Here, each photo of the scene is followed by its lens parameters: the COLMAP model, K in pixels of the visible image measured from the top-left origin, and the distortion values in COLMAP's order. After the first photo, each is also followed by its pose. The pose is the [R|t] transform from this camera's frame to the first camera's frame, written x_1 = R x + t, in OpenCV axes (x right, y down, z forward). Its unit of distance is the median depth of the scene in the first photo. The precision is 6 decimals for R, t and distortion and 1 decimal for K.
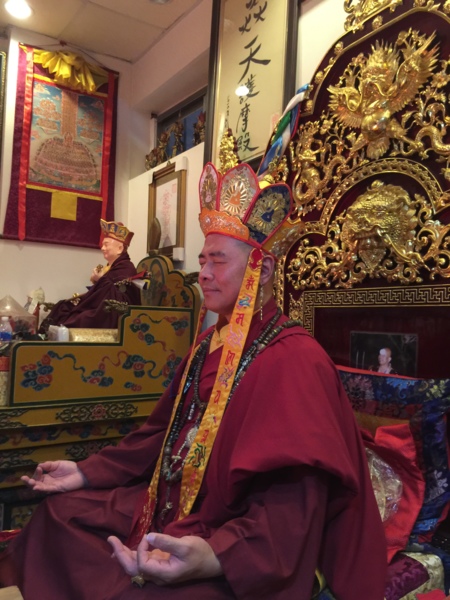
lens RADIAL K [[513.7, 0, 229.4], [0, 513.7, 297.0], [0, 0, 1]] dist [0.072553, -0.111669]
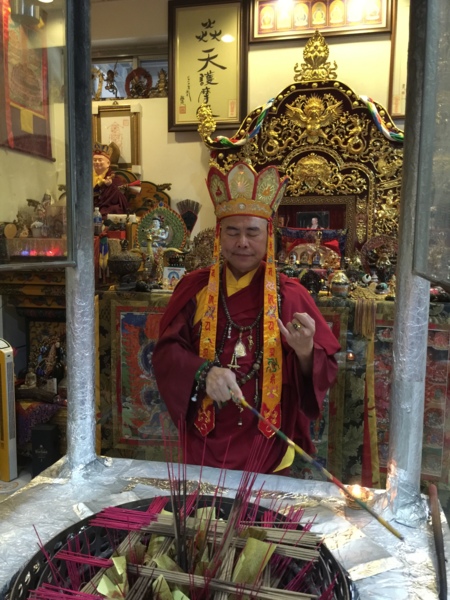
lens RADIAL K [[513.7, 0, 225.7], [0, 513.7, 293.6], [0, 0, 1]] dist [0.072553, -0.111669]
pose [[0.734800, -0.091641, 0.672065, -1.606464], [-0.018872, 0.987685, 0.155311, 0.061232], [-0.678021, -0.126806, 0.724022, -0.555467]]
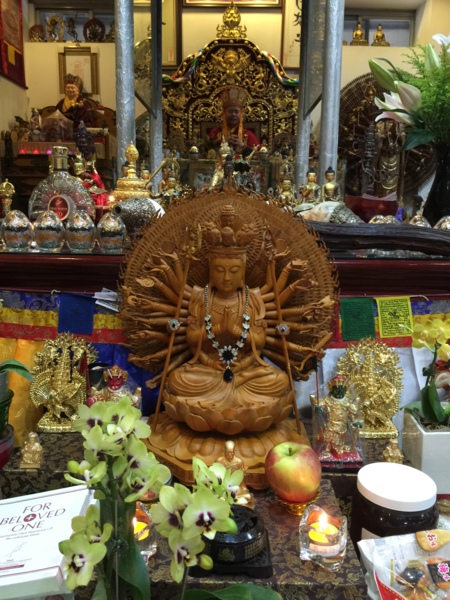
lens RADIAL K [[513.7, 0, 227.8], [0, 513.7, 291.8], [0, 0, 1]] dist [0.072553, -0.111669]
pose [[0.565898, -0.154839, 0.809805, -2.569440], [-0.033363, 0.977101, 0.210142, 0.345050], [-0.823800, -0.145937, 0.547774, -1.033631]]
